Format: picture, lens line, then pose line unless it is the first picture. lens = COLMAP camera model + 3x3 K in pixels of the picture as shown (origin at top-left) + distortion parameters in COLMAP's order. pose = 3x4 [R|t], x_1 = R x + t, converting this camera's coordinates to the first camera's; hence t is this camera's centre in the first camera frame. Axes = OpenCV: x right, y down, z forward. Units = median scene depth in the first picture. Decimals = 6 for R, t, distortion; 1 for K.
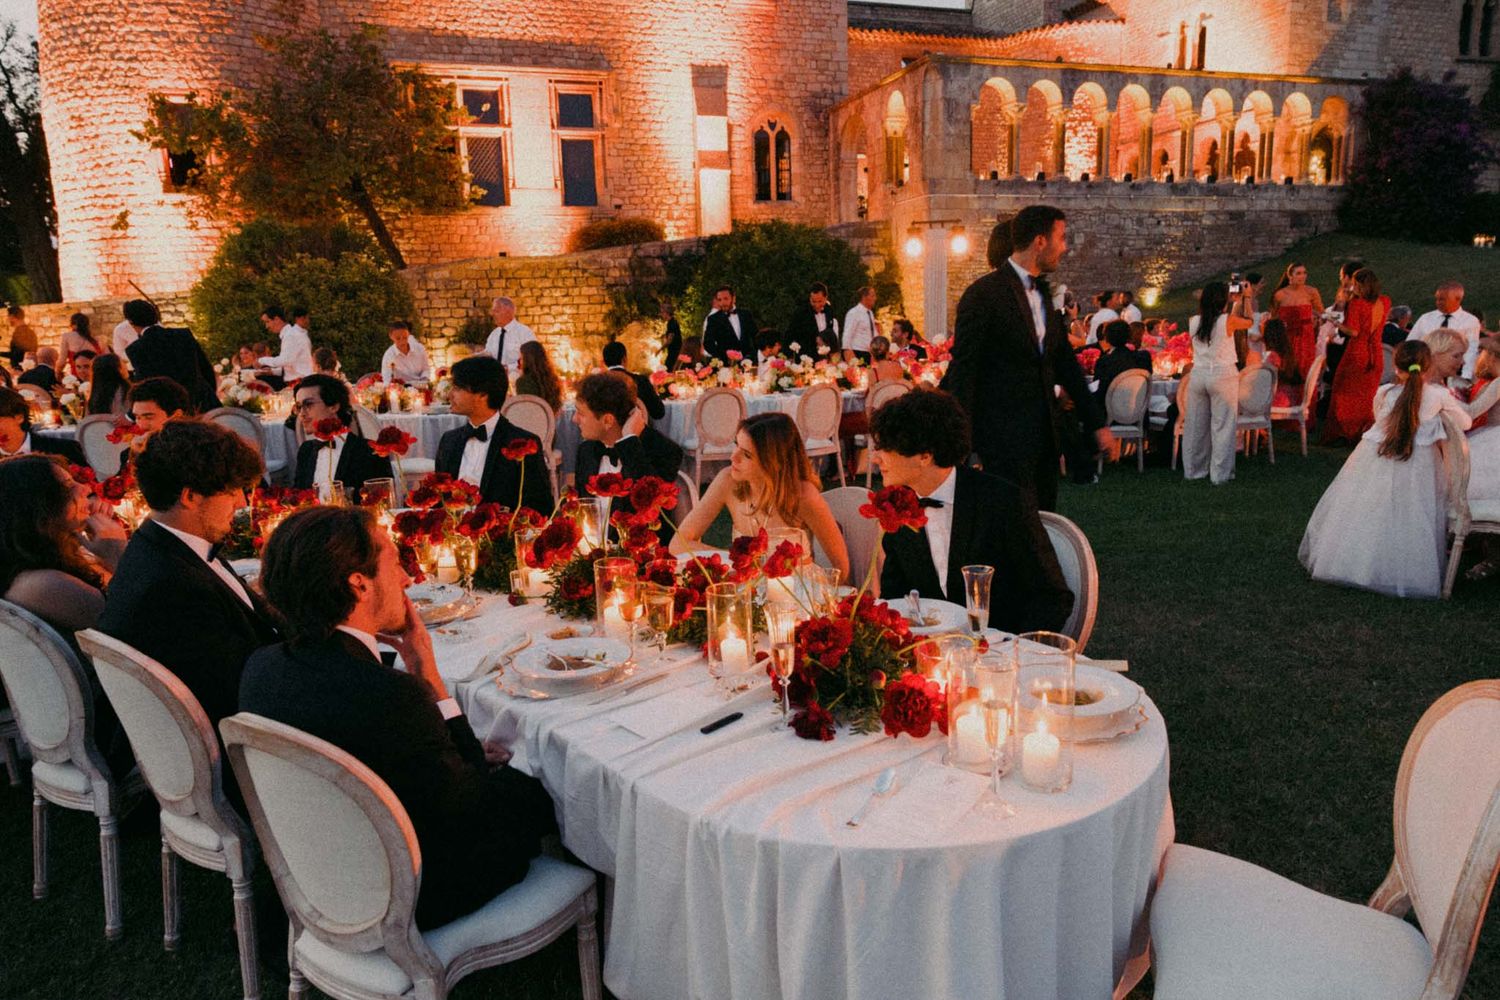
lens RADIAL K [[1001.0, 0, 750.0], [0, 1001.0, 500.0], [0, 0, 1]] dist [0.002370, 0.003839]
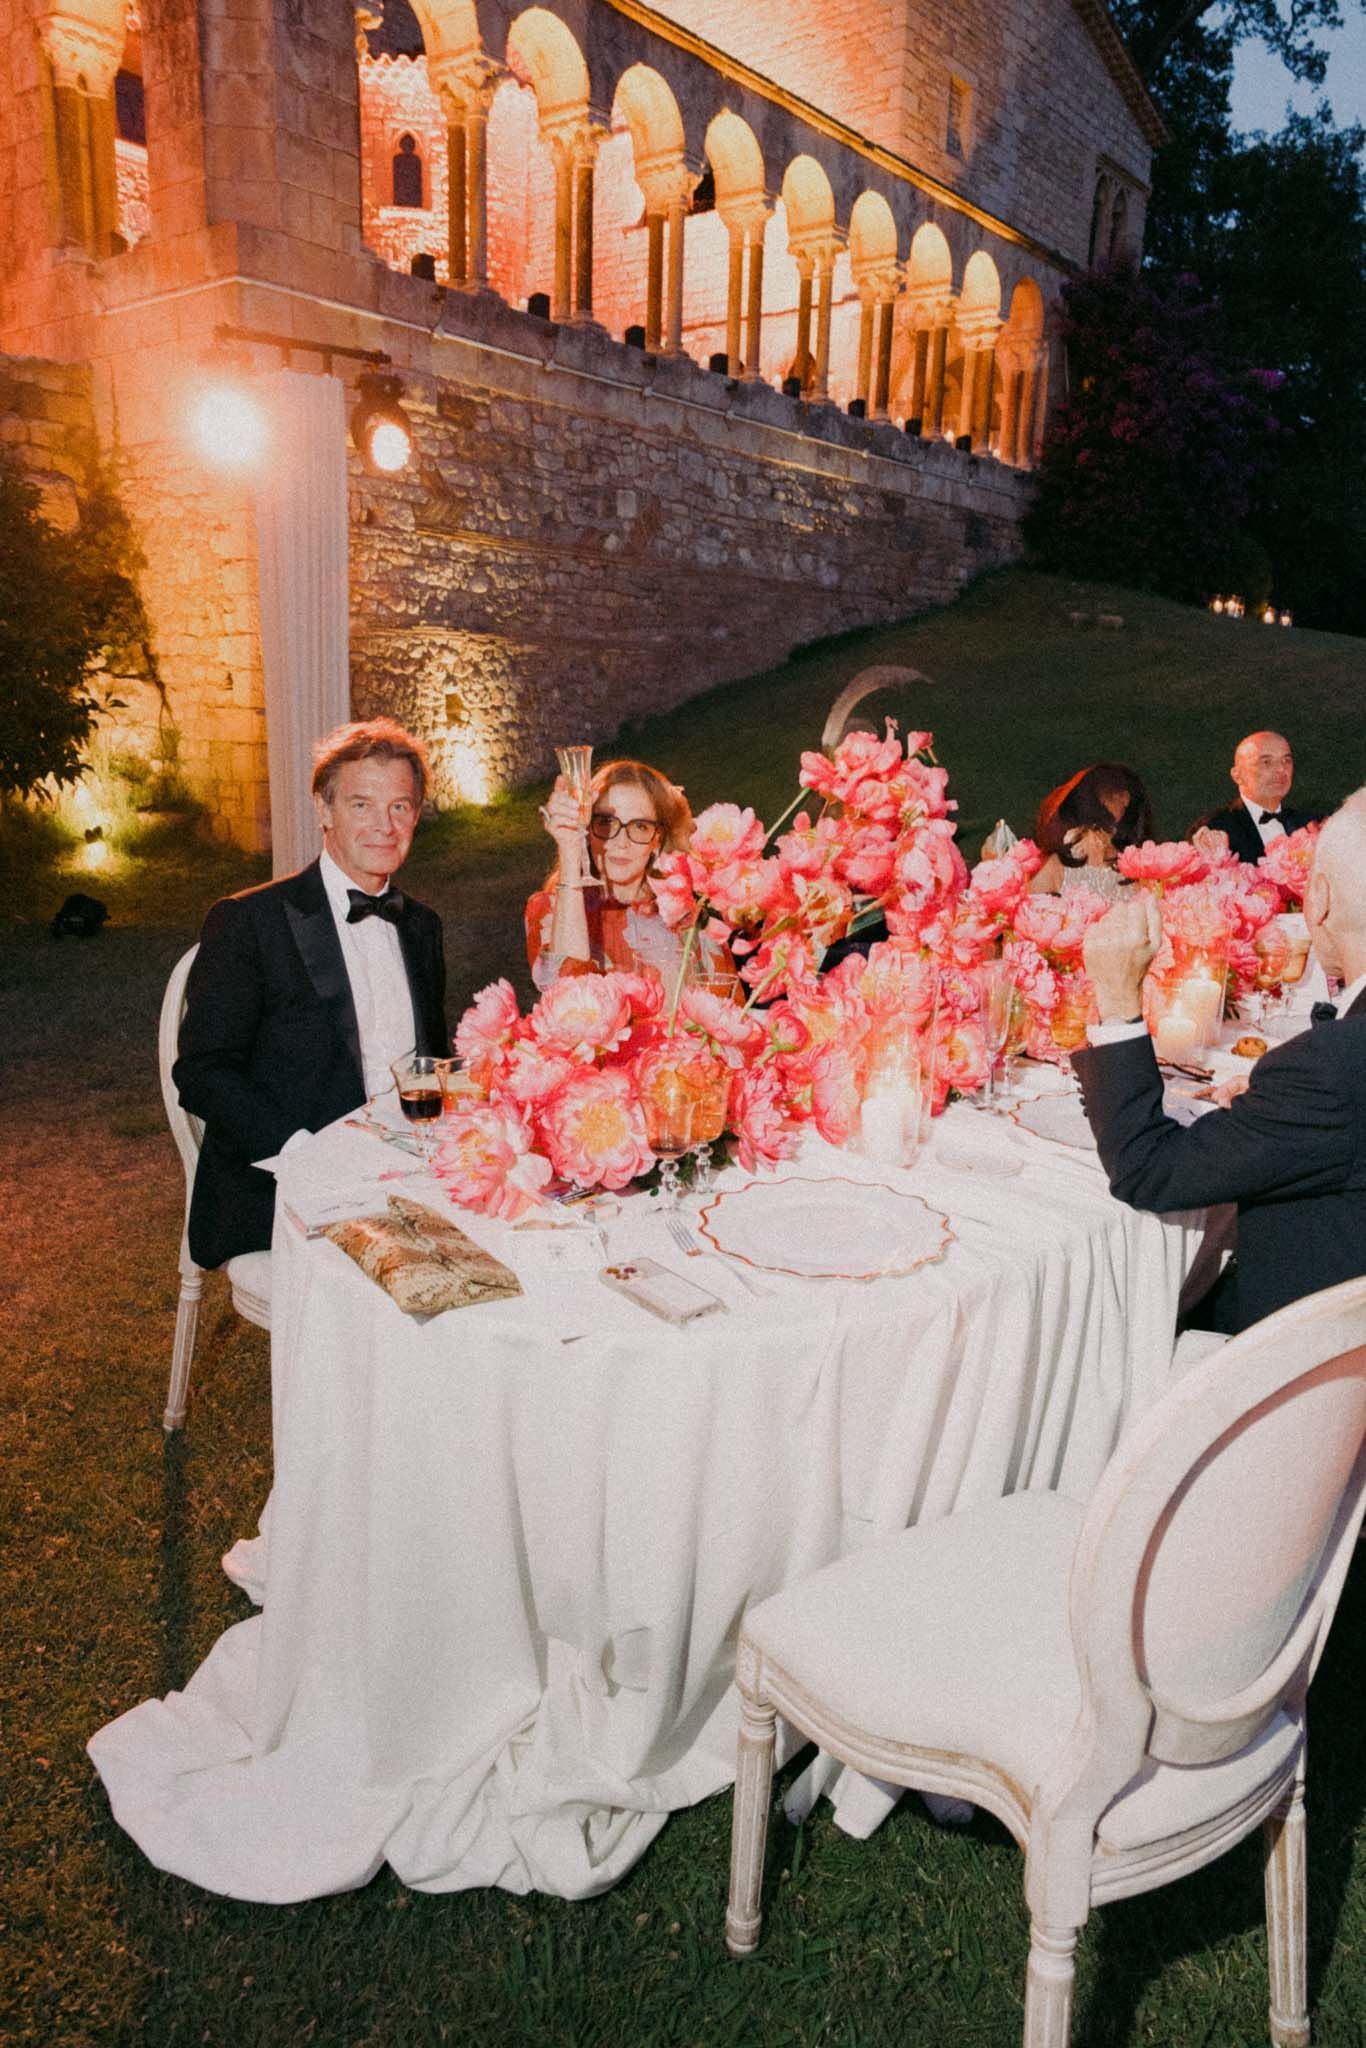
lens RADIAL K [[1427.6, 0, 683.0], [0, 1427.6, 1024.0], [0, 0, 1]] dist [0.010735, -0.002879]
pose [[0.837527, -0.069776, 0.541922, 0.040655], [0.044467, 0.997227, 0.059677, -0.096713], [-0.544584, -0.025883, 0.838307, 0.530374]]
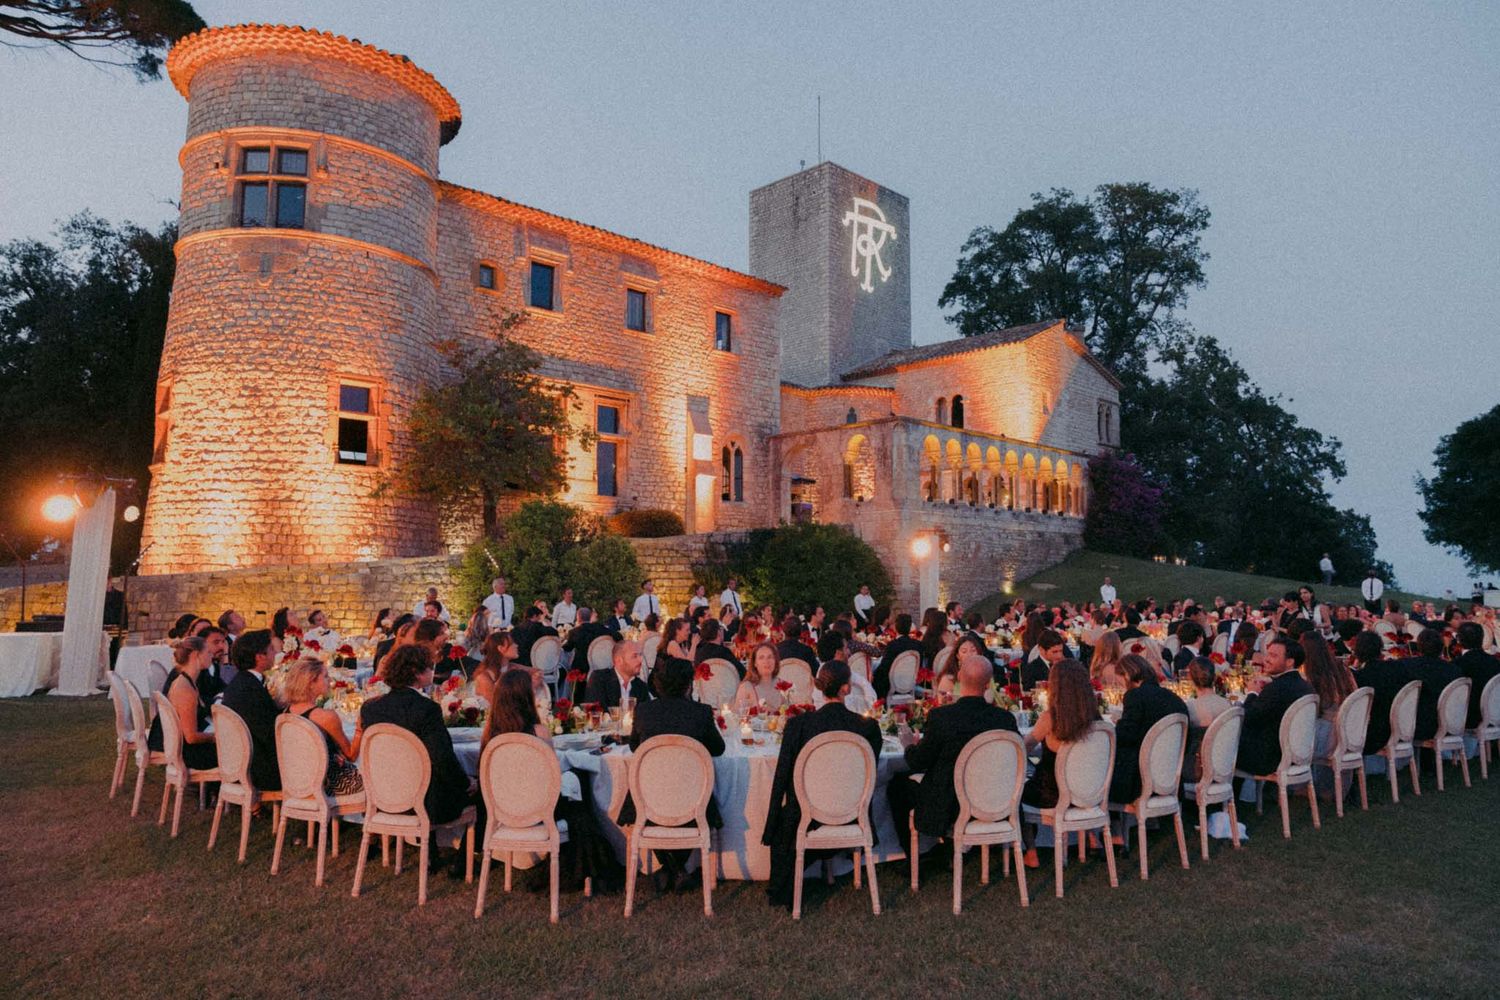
lens RADIAL K [[1001.0, 0, 750.0], [0, 1001.0, 500.0], [0, 0, 1]] dist [0.002370, 0.003839]
pose [[0.893886, 0.070246, 0.442756, -0.581447], [0.053661, 0.963779, -0.261246, 0.030107], [-0.445071, 0.257283, 0.857740, -0.089551]]
